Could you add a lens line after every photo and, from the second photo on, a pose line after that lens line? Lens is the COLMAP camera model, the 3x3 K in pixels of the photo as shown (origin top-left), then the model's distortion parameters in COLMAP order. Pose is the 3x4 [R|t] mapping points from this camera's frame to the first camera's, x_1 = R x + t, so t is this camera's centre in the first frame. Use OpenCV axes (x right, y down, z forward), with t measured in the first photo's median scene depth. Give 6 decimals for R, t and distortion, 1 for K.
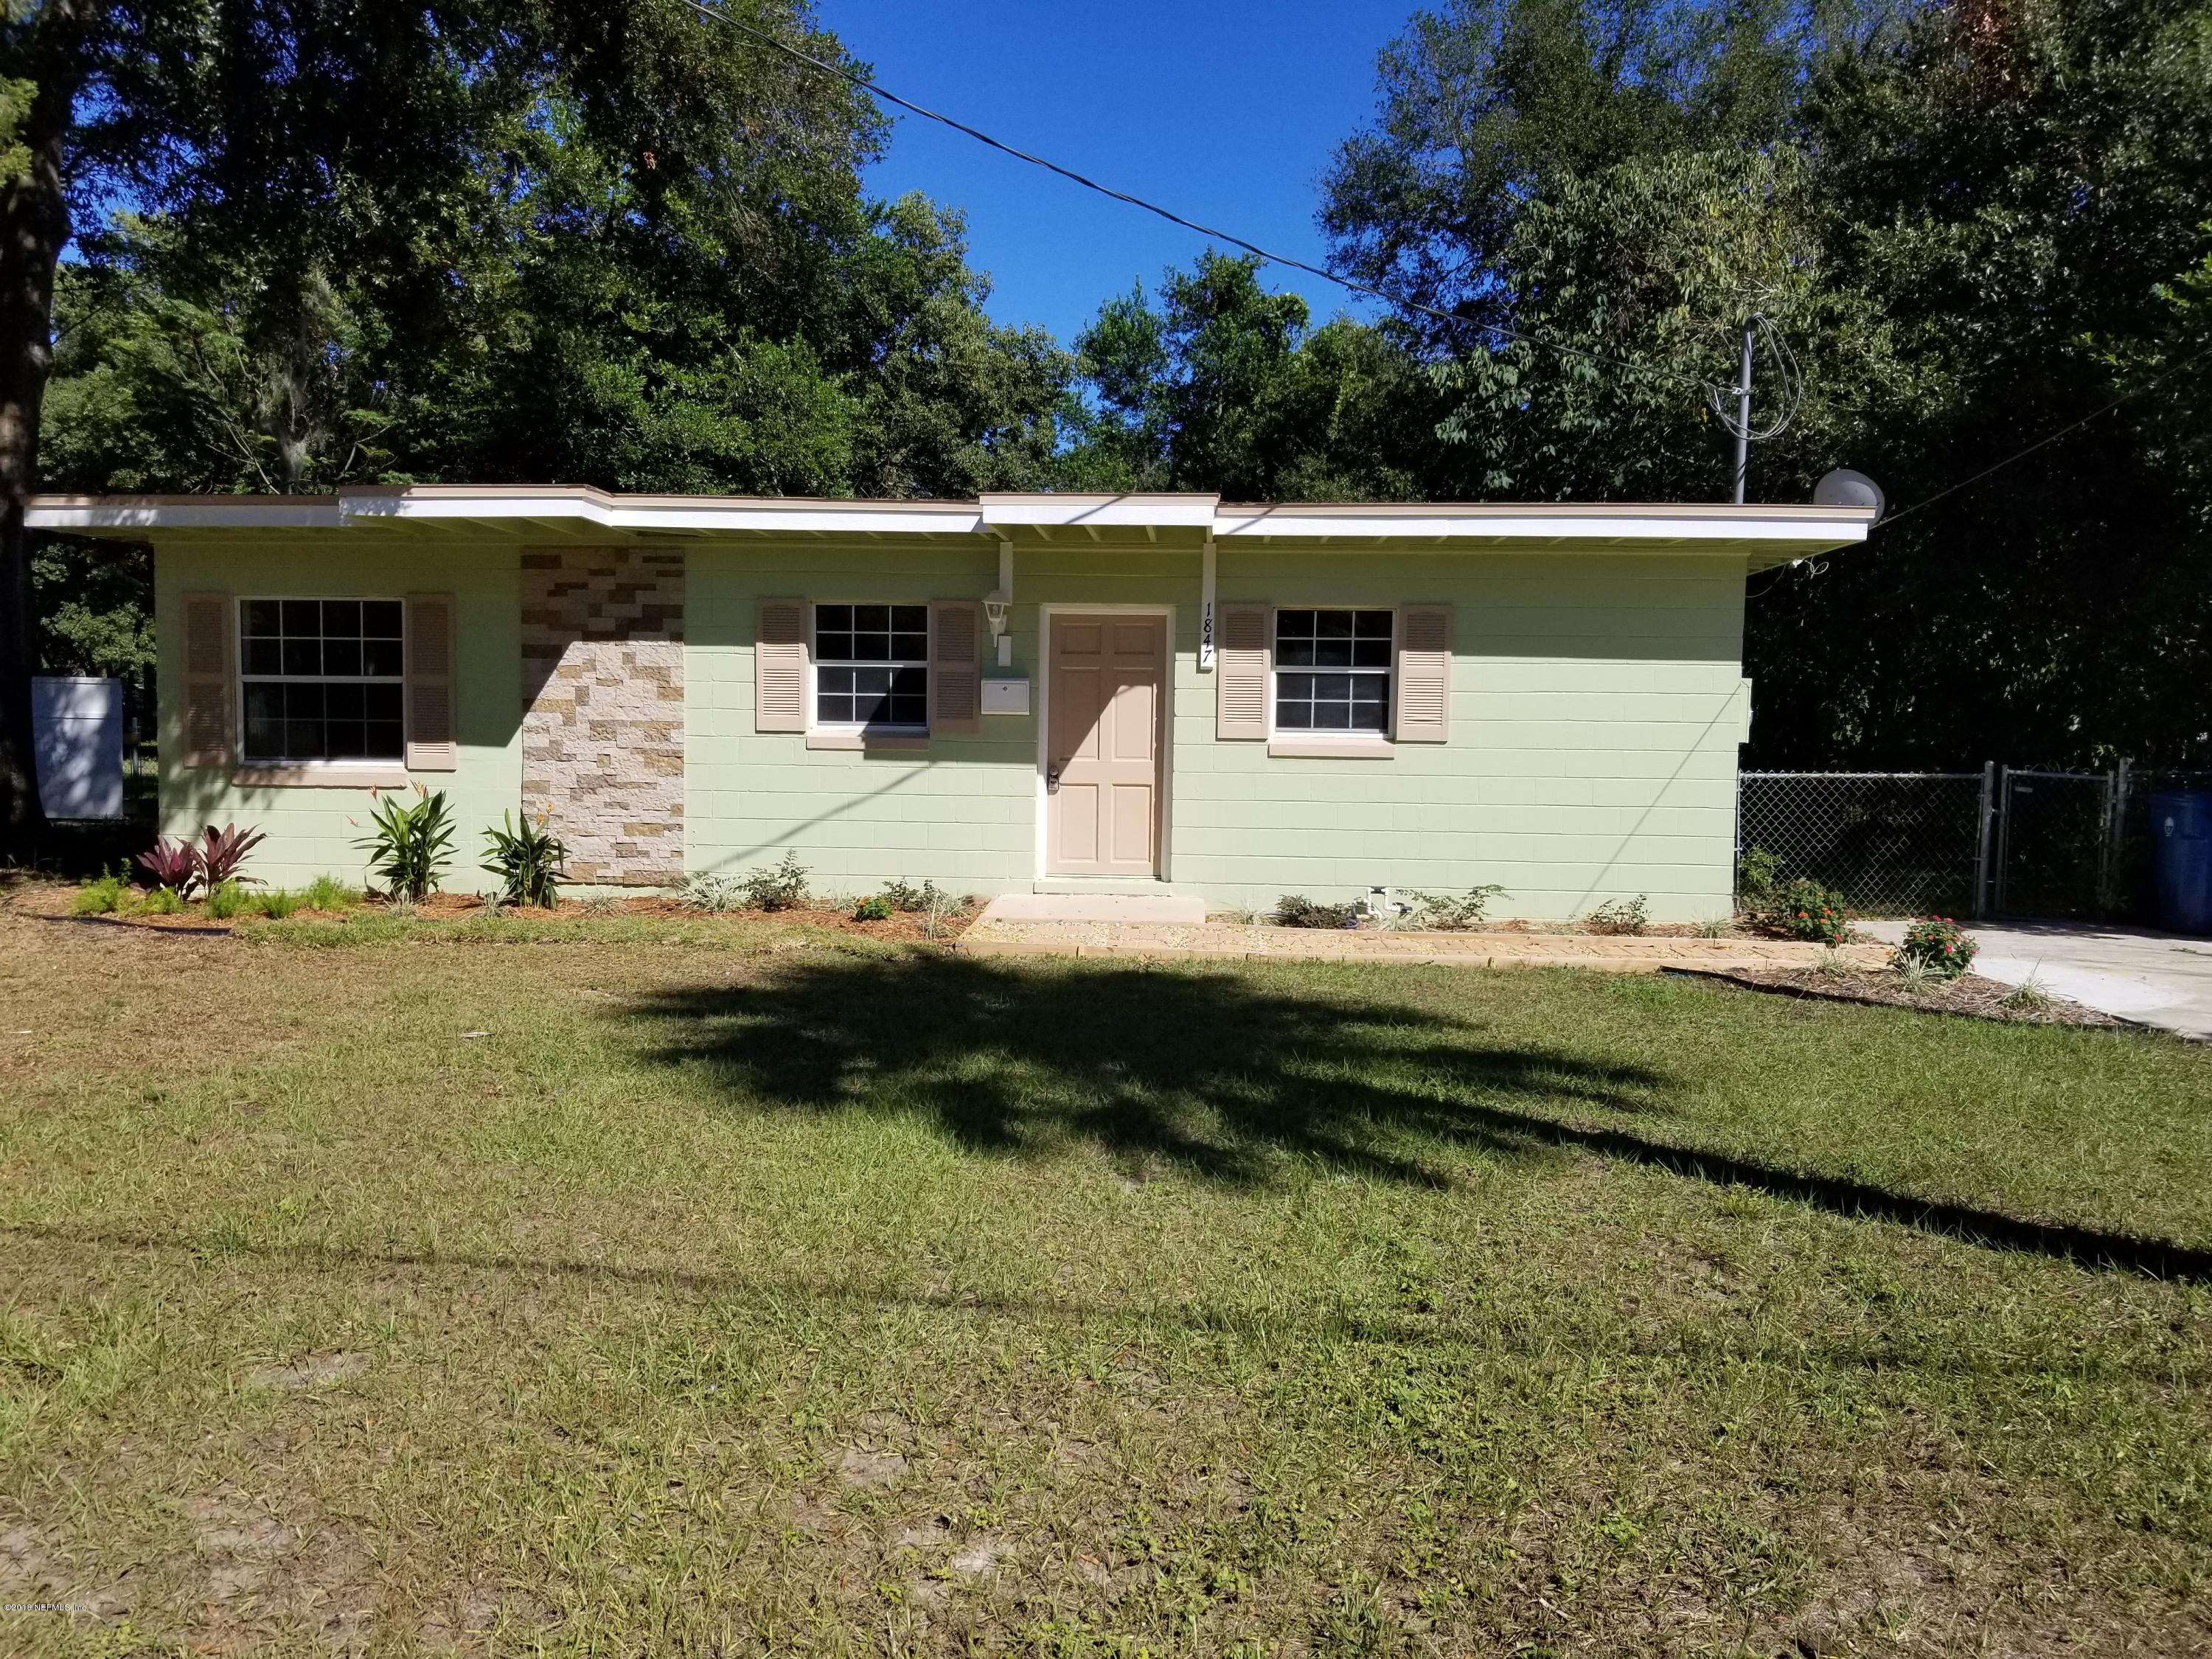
lens RADIAL K [[1715.0, 0, 1102.2], [0, 1715.0, 837.8], [0, 0, 1]] dist [0.080782, -0.143045]
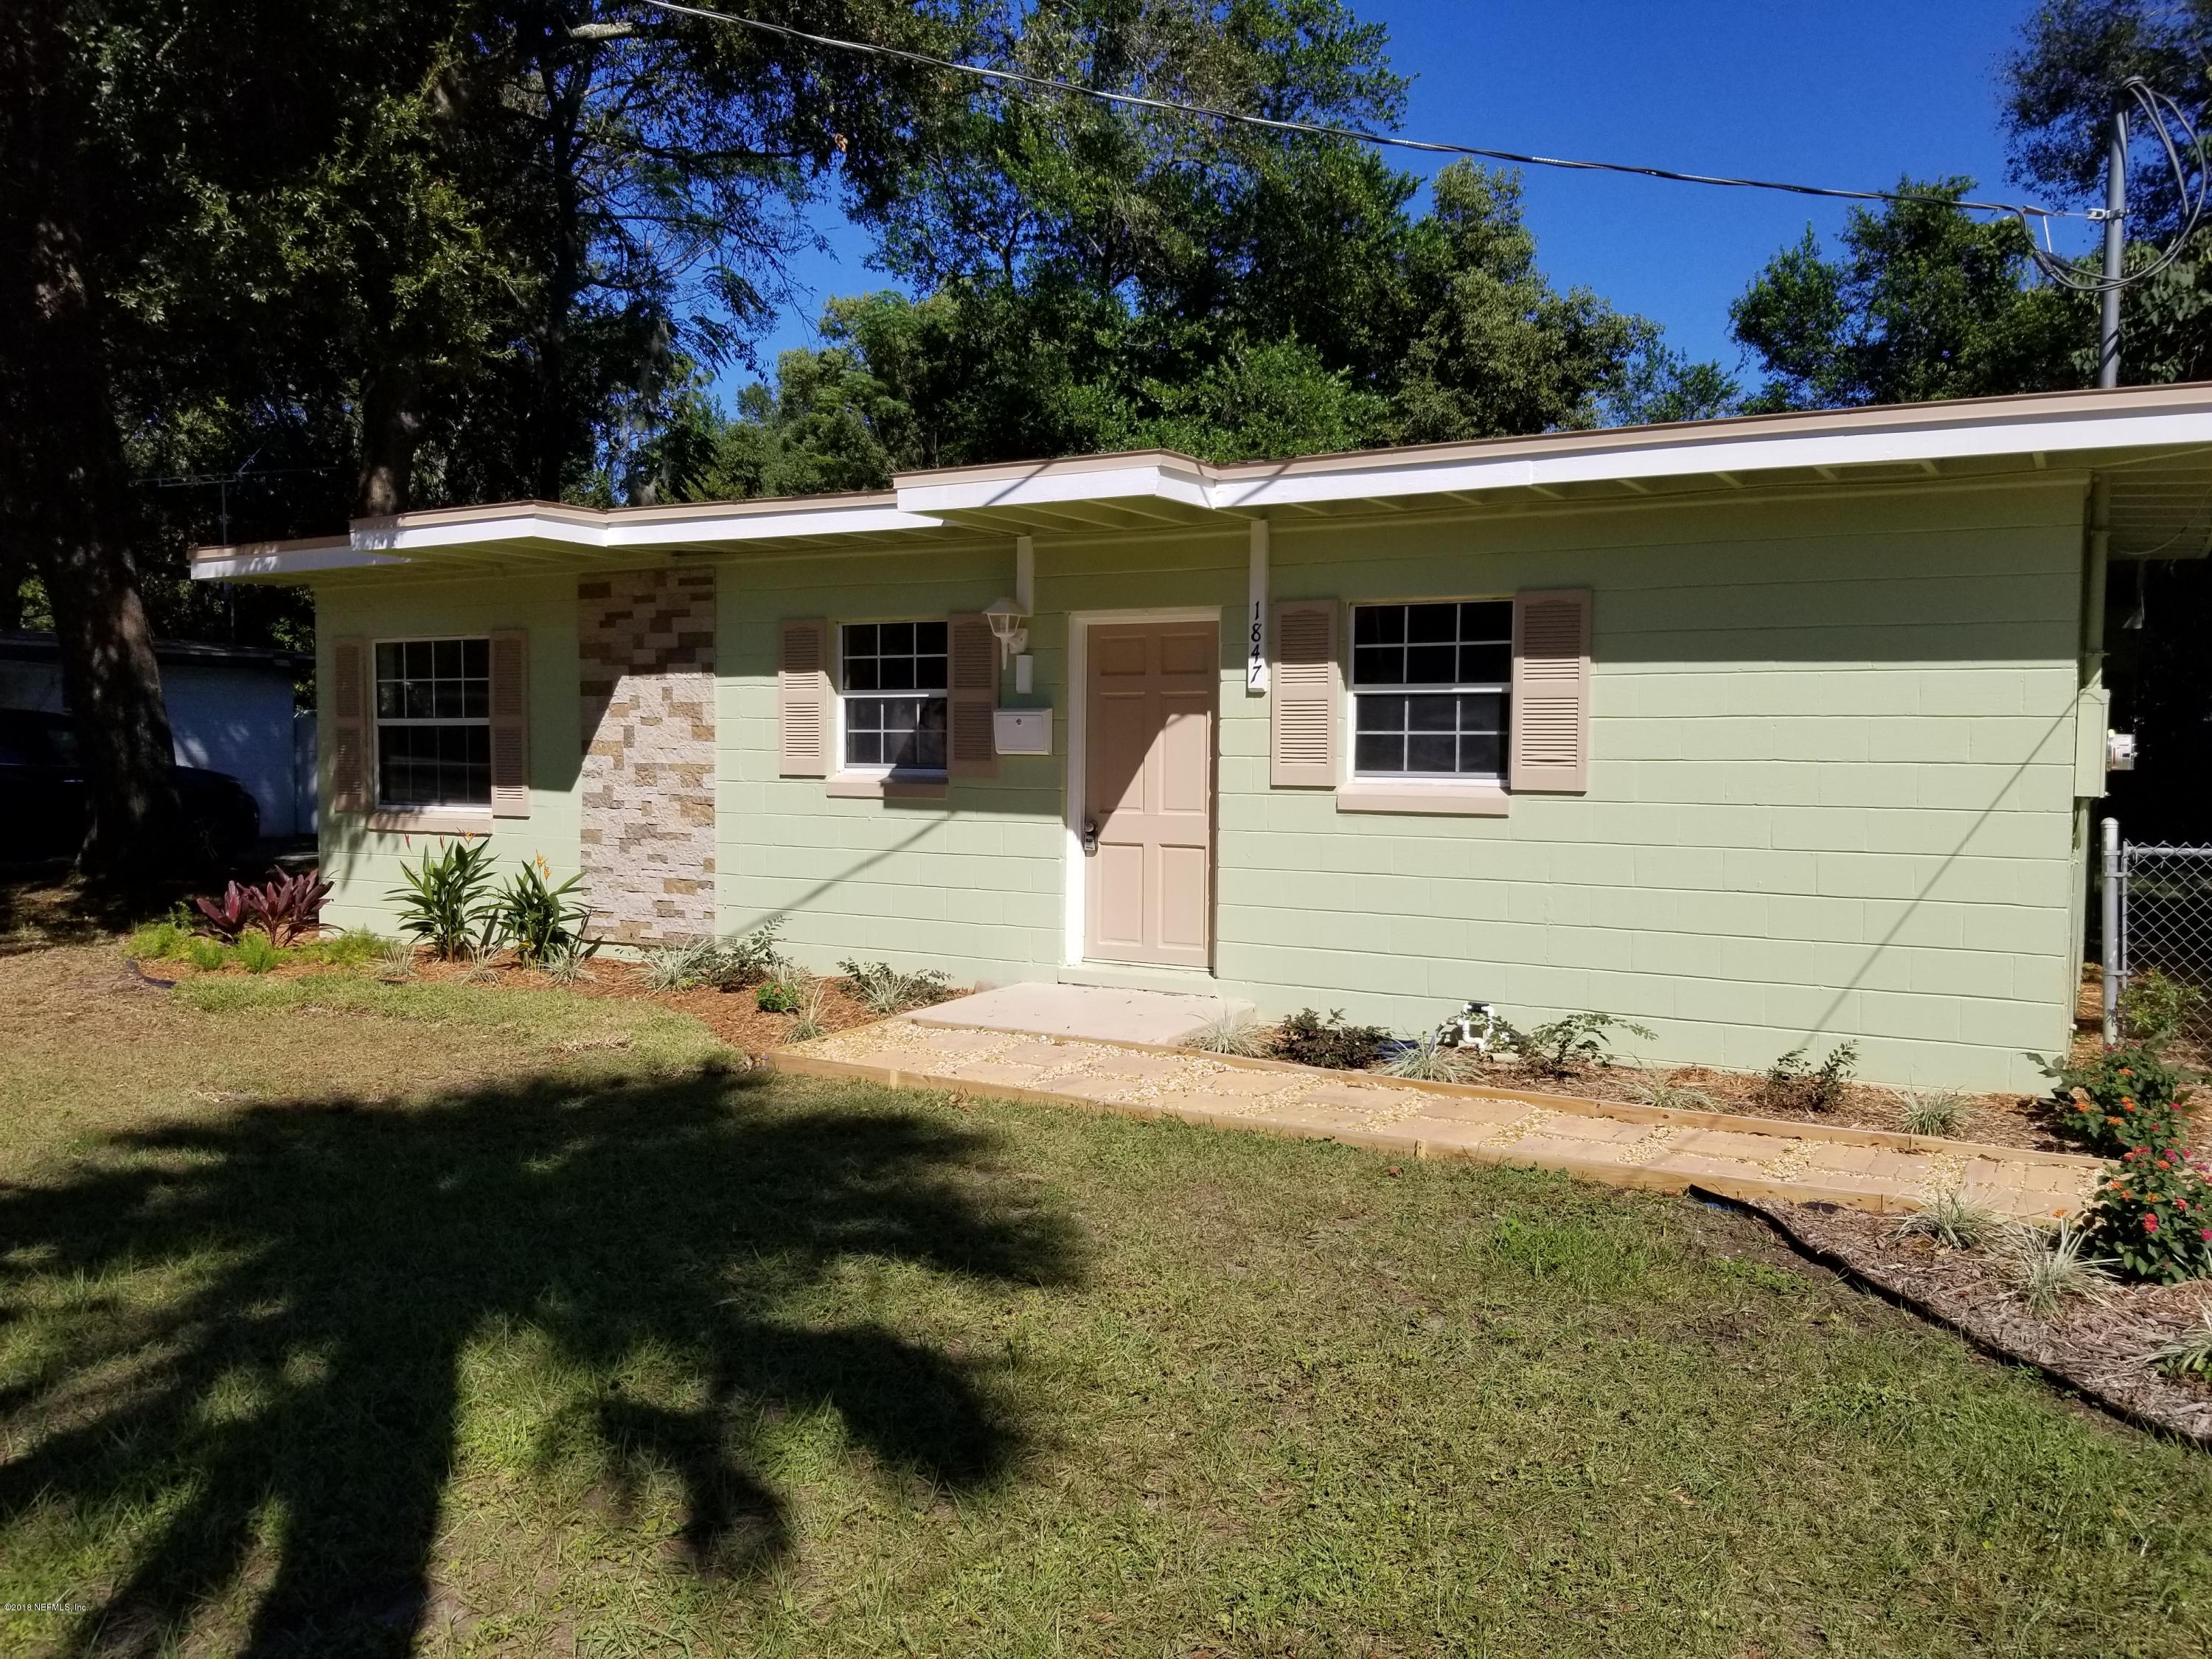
lens RADIAL K [[1715.0, 0, 1102.2], [0, 1715.0, 837.8], [0, 0, 1]] dist [0.080782, -0.143045]
pose [[0.893090, 0.016678, -0.449570, 0.326925], [-0.023316, 0.999686, -0.009233, -0.026752], [0.449274, 0.018728, 0.893198, 0.308239]]
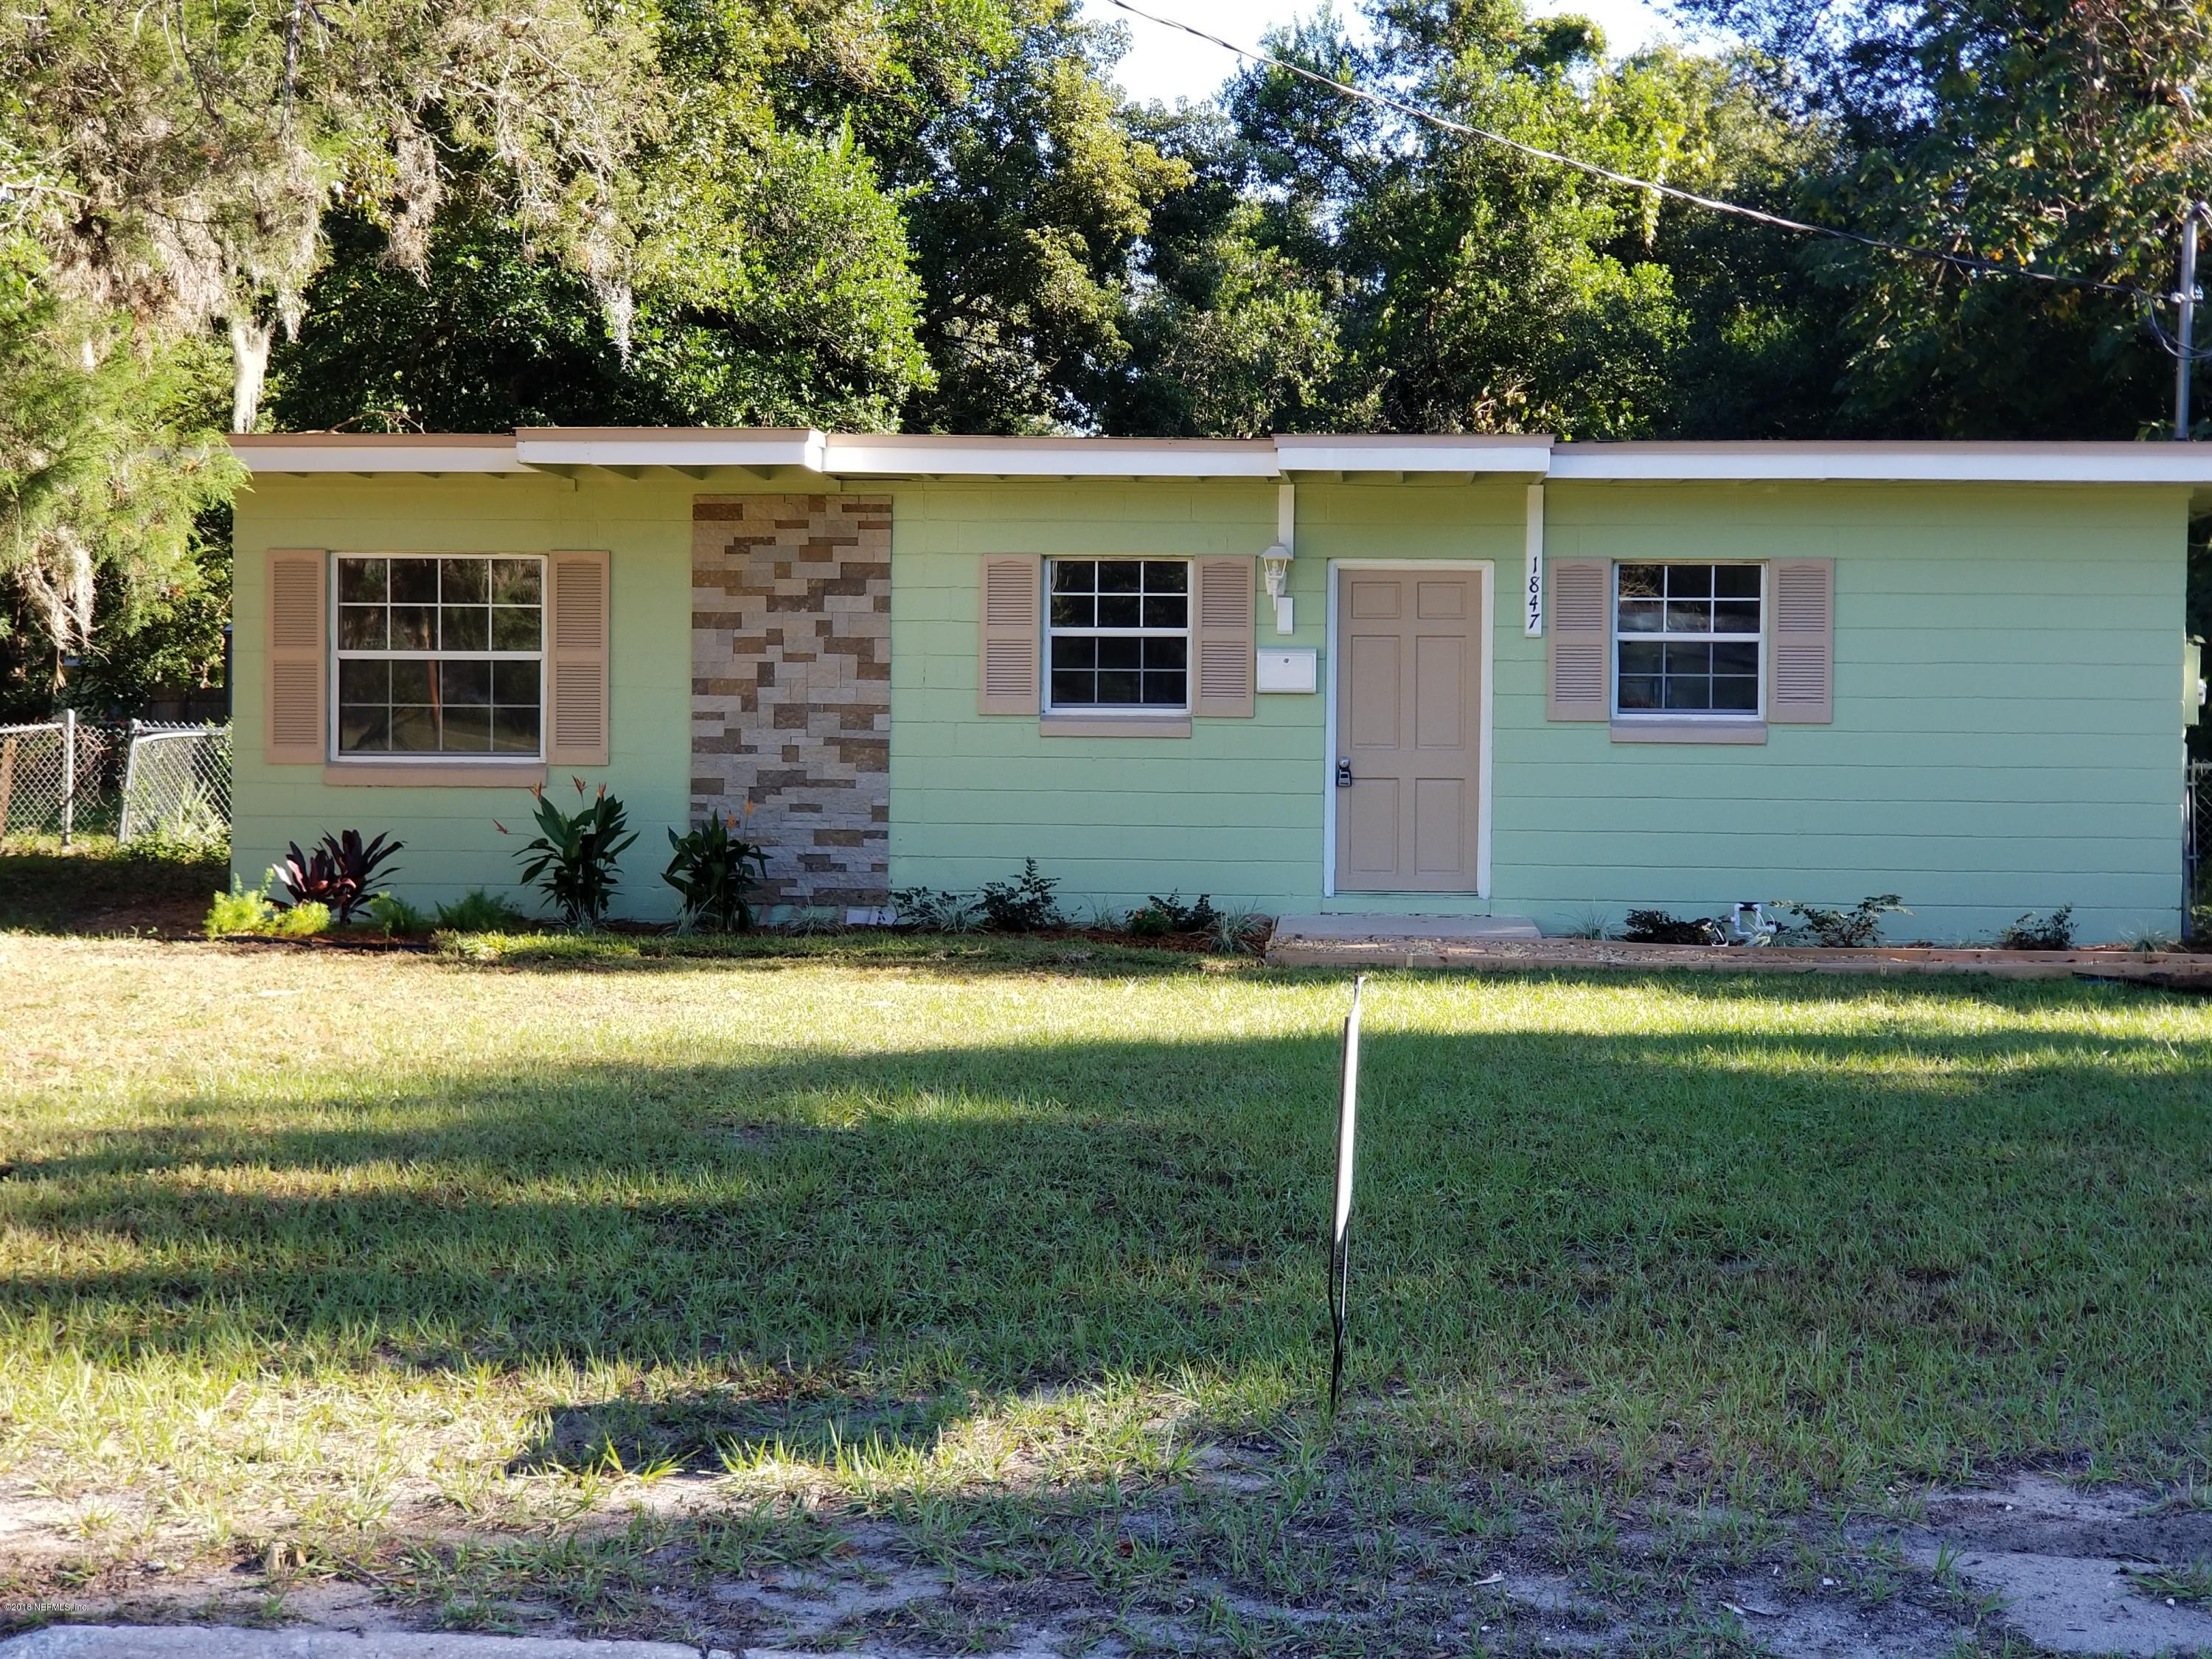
lens RADIAL K [[3325.9, 0, 1166.7], [0, 3325.9, 823.4], [0, 0, 1]] dist [0.117993, -0.064128]
pose [[0.999979, -0.004583, -0.004546, -0.105078], [0.004416, 0.999338, -0.036120, 0.046158], [0.004709, 0.036099, 0.999337, -0.573538]]
